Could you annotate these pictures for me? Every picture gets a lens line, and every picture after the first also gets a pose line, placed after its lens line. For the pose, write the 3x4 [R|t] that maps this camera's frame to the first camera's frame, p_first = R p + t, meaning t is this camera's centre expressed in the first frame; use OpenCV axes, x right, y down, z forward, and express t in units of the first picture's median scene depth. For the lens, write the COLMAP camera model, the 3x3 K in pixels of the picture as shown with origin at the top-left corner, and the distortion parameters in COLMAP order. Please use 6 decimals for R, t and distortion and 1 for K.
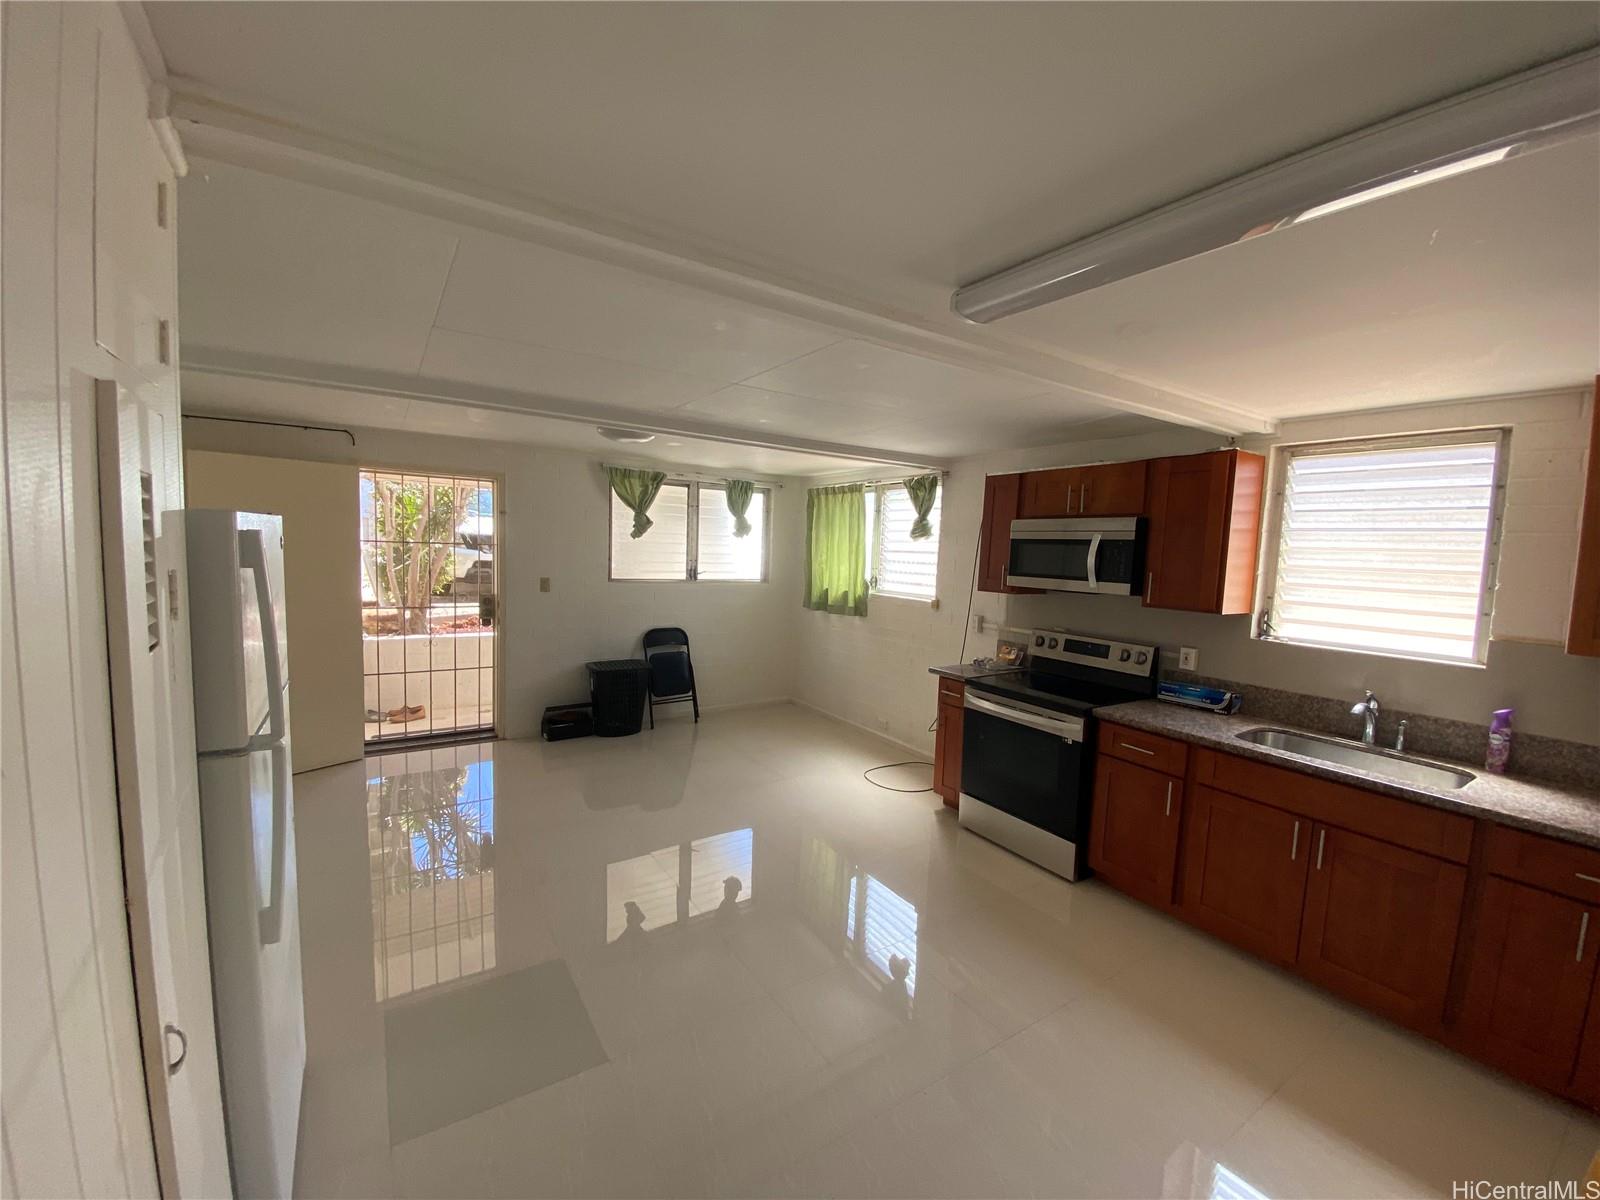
lens RADIAL K [[648.1, 0, 798.4], [0, 648.1, 603.9], [0, 0, 1]] dist [-0.003108, -0.000224]
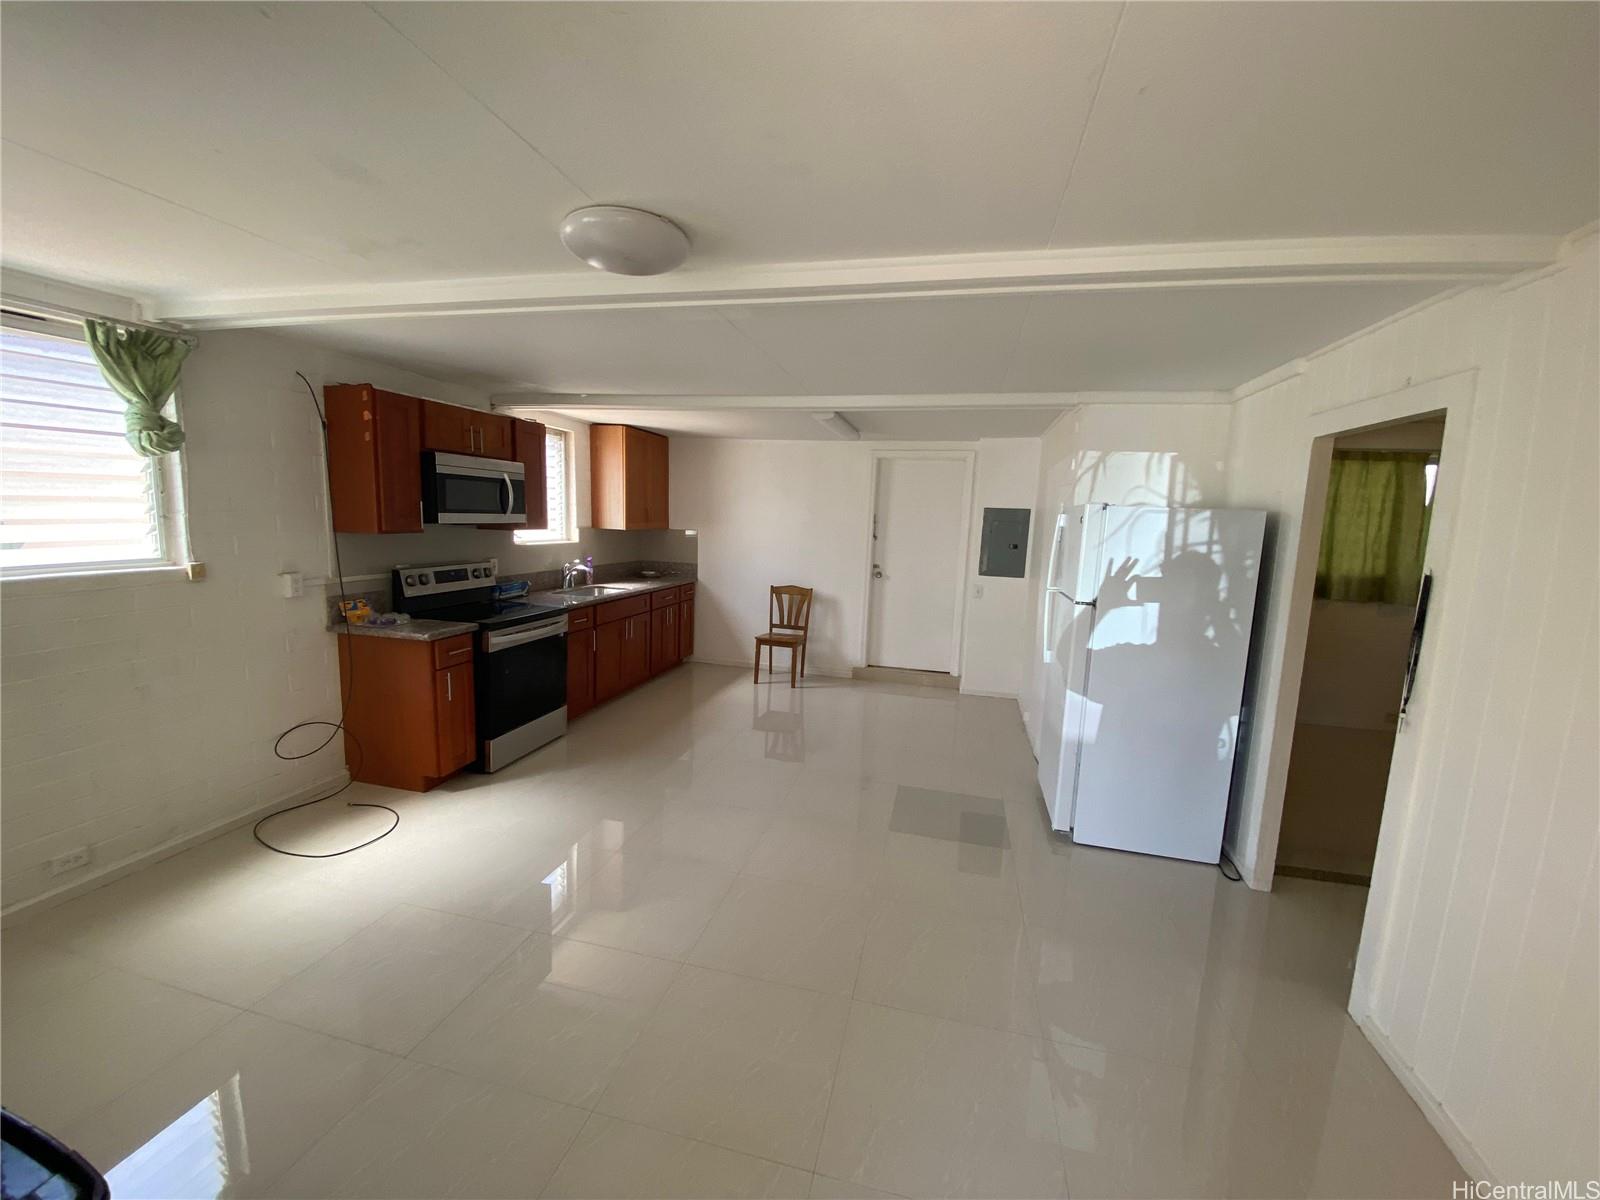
lens RADIAL K [[642.7, 0, 802.0], [0, 642.7, 598.3], [0, 0, 1]] dist [0.000416, -0.000084]
pose [[-0.693603, -0.150260, 0.704512, -0.716507], [0.004651, 0.977049, 0.212966, -0.119300], [-0.720343, 0.150990, -0.676985, 1.290060]]
